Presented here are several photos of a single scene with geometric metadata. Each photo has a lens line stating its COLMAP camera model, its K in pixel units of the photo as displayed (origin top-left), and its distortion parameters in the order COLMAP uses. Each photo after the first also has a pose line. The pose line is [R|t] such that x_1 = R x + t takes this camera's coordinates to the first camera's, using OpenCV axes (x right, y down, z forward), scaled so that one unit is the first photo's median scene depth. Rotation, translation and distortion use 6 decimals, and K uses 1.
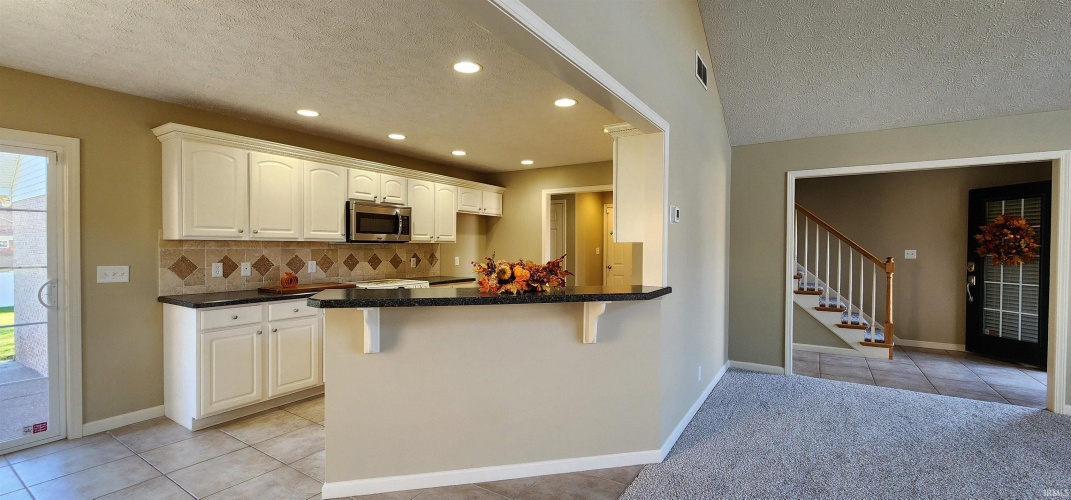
lens RADIAL K [[442.5, 0, 533.6], [0, 442.5, 251.6], [0, 0, 1]] dist [-0.001097, 0.000541]
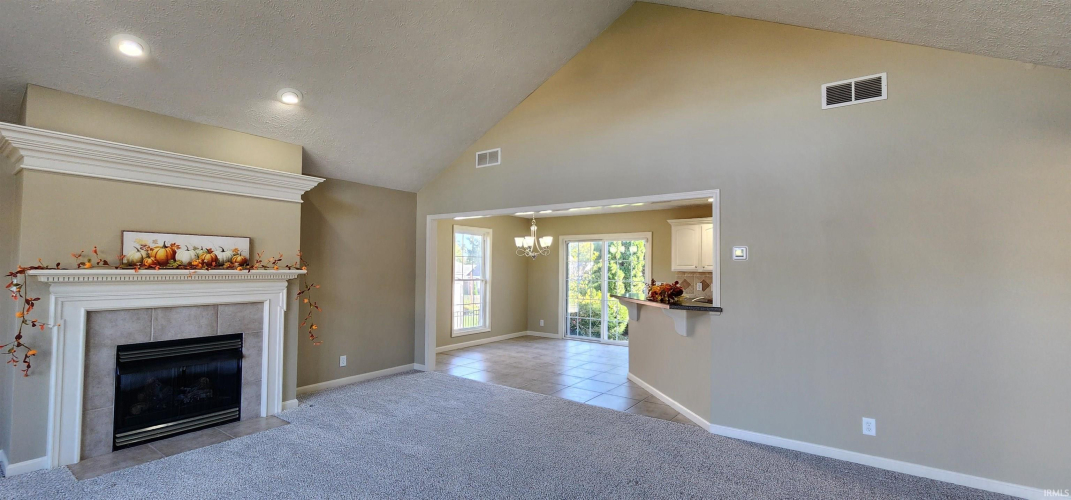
lens RADIAL K [[442.5, 0, 537.5], [0, 442.5, 253.9], [0, 0, 1]] dist [-0.001097, 0.000541]
pose [[-0.031511, -0.034061, -0.998923, 1.041742], [-0.020962, 0.999222, -0.033410, -0.019589], [0.999284, 0.019886, -0.032200, 0.291430]]
